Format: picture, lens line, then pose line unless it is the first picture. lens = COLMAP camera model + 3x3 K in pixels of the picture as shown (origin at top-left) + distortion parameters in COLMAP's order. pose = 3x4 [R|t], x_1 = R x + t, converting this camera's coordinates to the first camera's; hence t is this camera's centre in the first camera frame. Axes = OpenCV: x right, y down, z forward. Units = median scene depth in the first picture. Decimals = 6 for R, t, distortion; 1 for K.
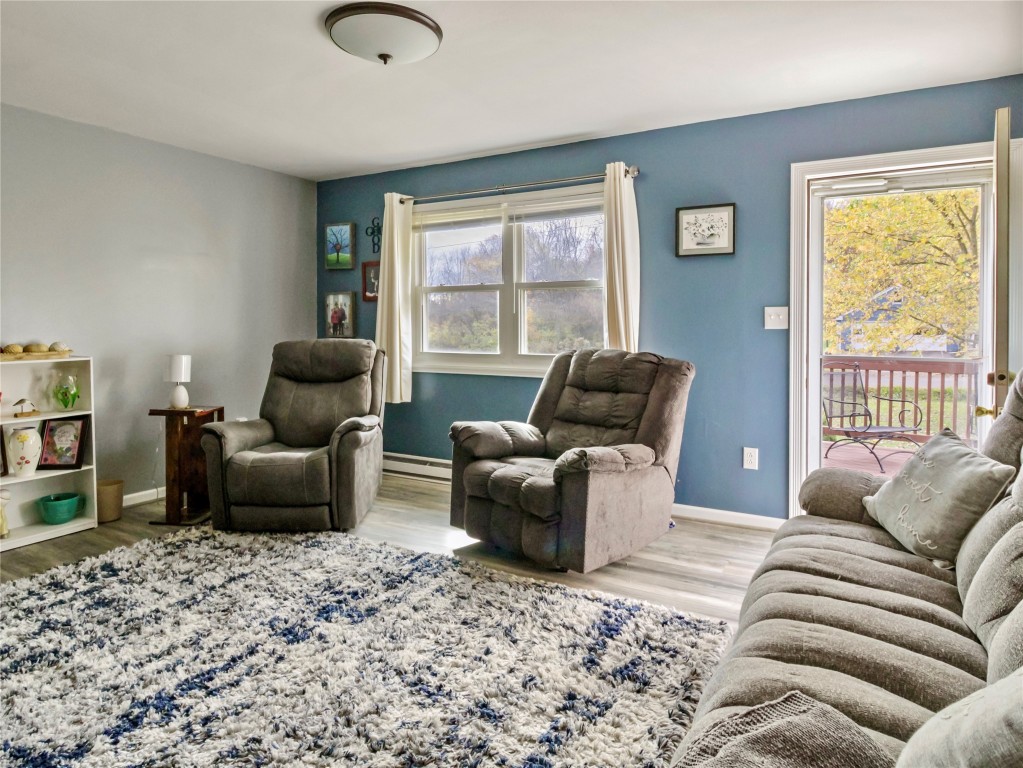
lens RADIAL K [[604.1, 0, 511.5], [0, 604.1, 384.0], [0, 0, 1]] dist [-0.003612, -0.000707]
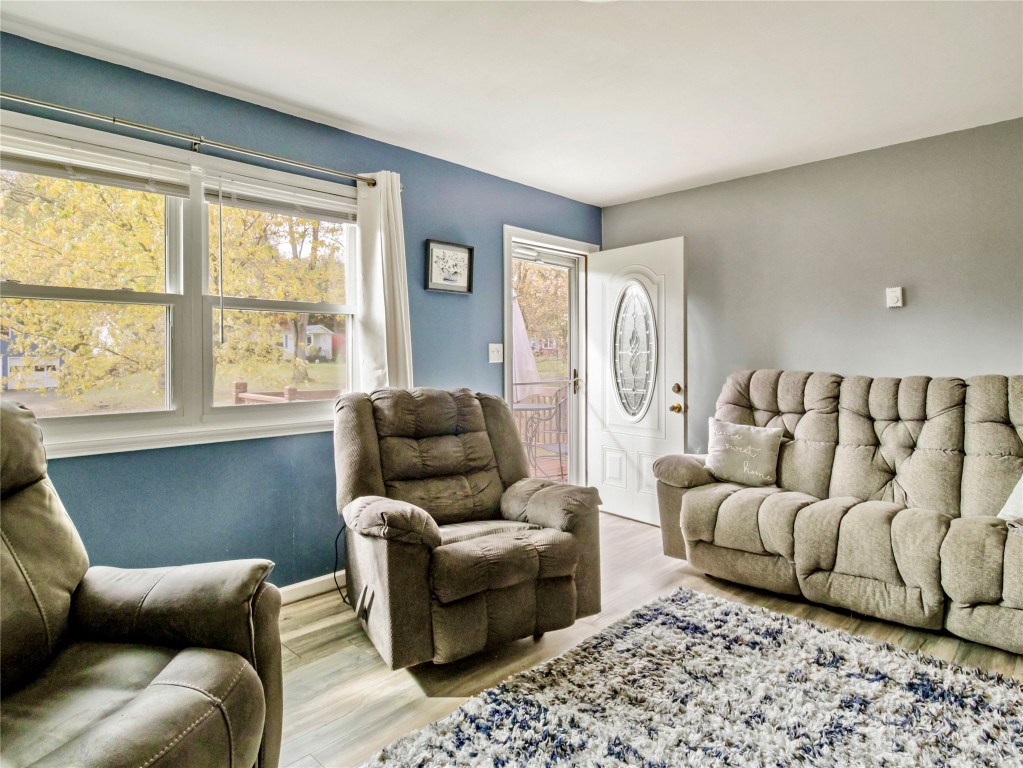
lens RADIAL K [[592.1, 0, 511.5], [0, 592.1, 384.0], [0, 0, 1]] dist [0.014431, -0.023026]
pose [[0.251907, -0.047271, 0.966596, -0.633043], [0.099960, 0.994735, 0.022597, -0.068852], [-0.962575, 0.090928, 0.255306, 0.656657]]
